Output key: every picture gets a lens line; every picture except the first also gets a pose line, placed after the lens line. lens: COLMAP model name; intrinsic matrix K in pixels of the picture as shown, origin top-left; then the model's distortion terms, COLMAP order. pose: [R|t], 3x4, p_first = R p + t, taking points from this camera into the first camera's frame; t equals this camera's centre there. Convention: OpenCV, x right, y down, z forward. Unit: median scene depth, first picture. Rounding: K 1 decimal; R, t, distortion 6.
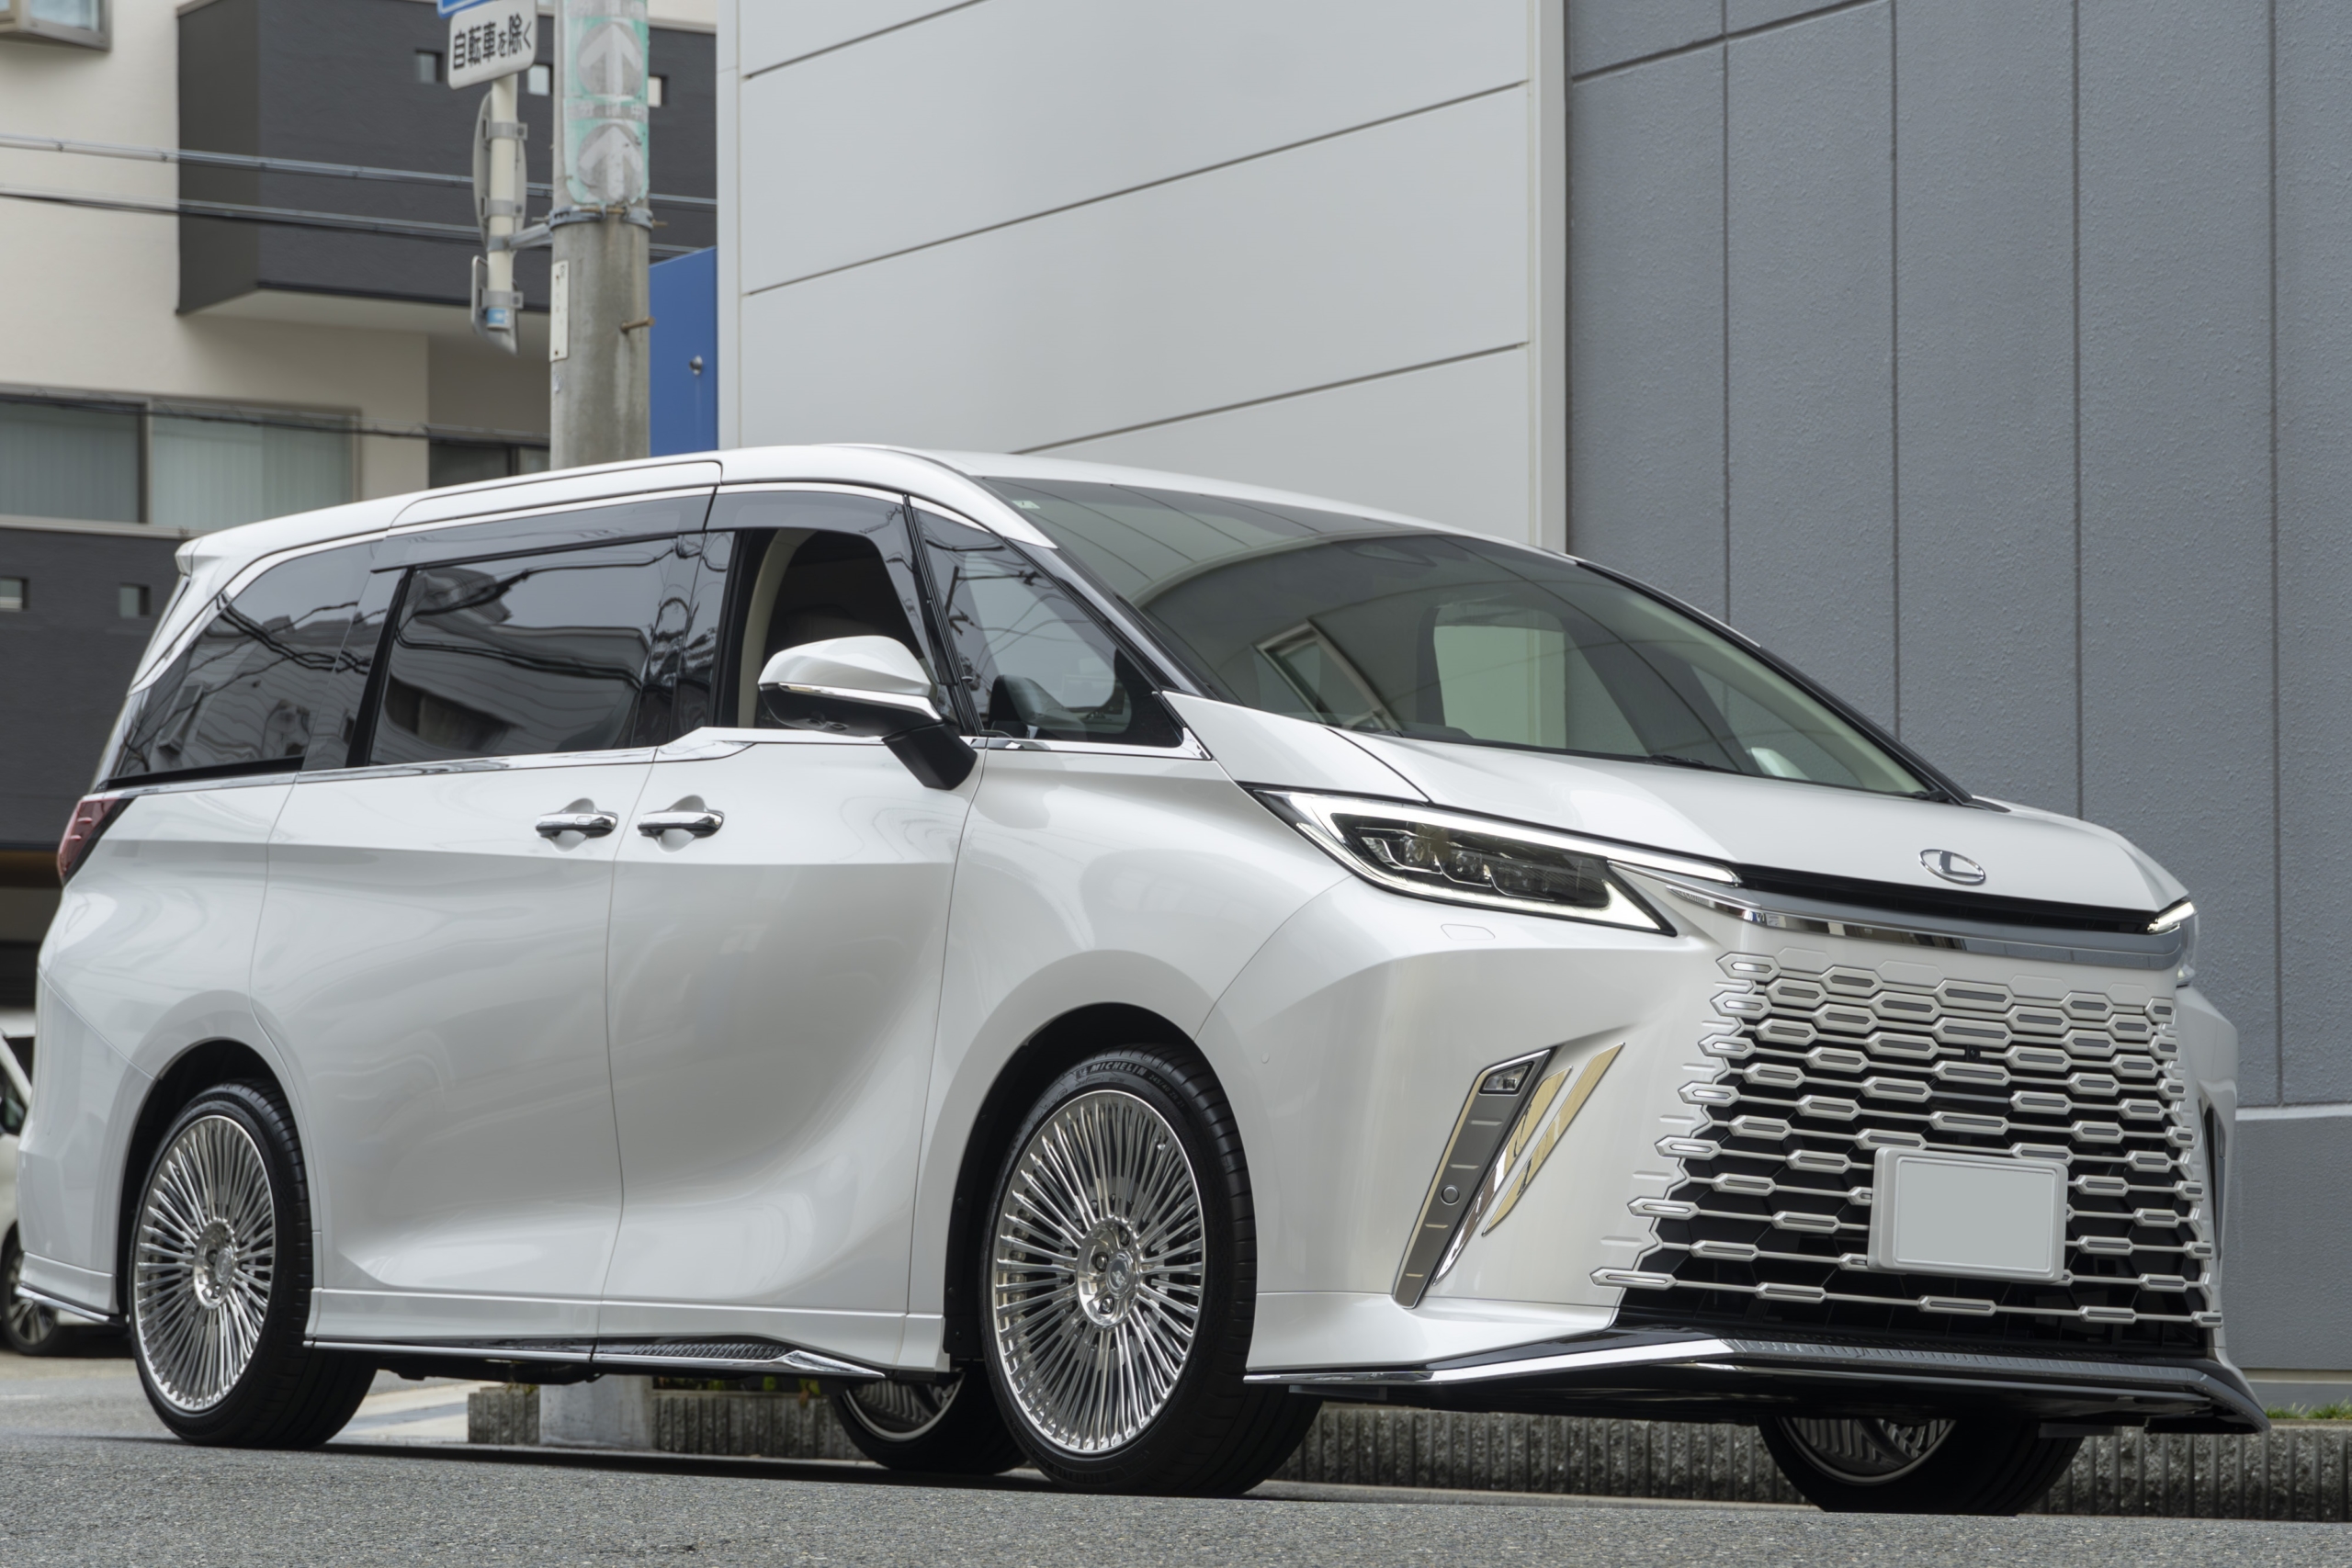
lens RADIAL K [[6280.6, 0, 1176.0], [0, 6280.6, 784.0], [0, 0, 1]] dist [-0.056819, 0.535065]
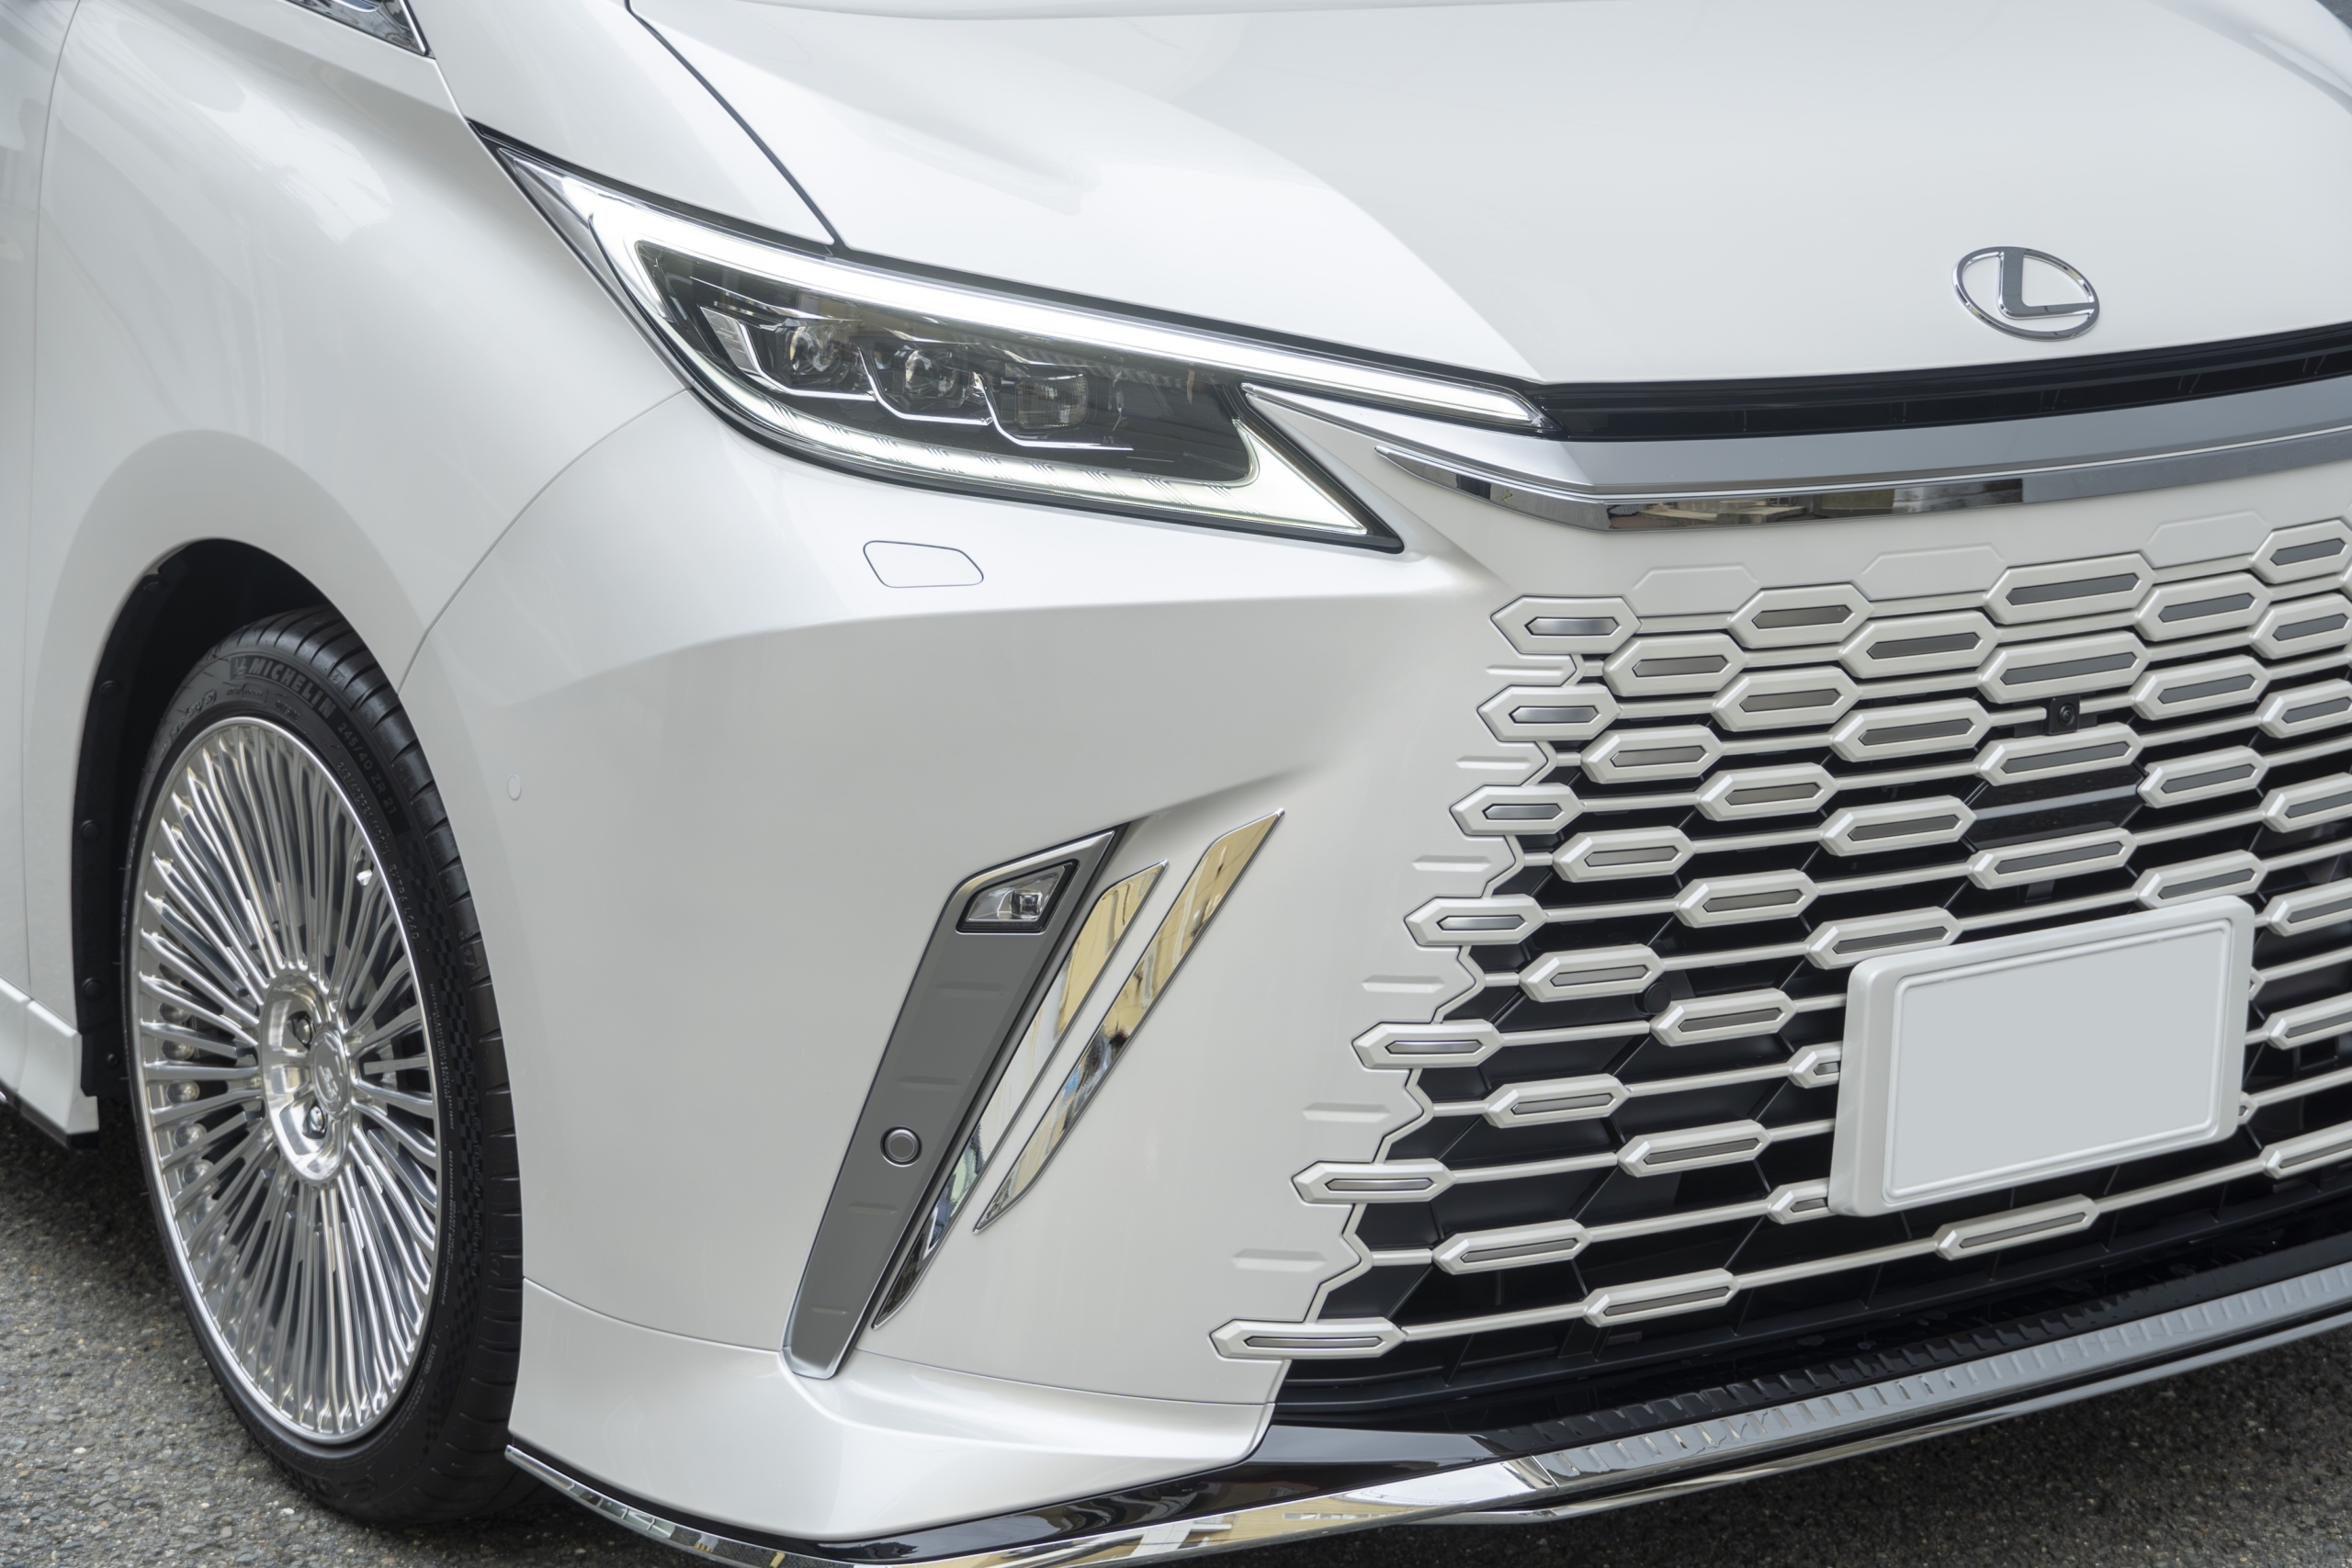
lens RADIAL K [[4829.5, 0, 1176.0], [0, 4829.5, 784.0], [0, 0, 1]] dist [0.210712, -0.090950]
pose [[0.999621, -0.022528, -0.015808, 0.066936], [0.026214, 0.954336, 0.297584, -0.059392], [0.008382, -0.297885, 0.954565, 0.652996]]
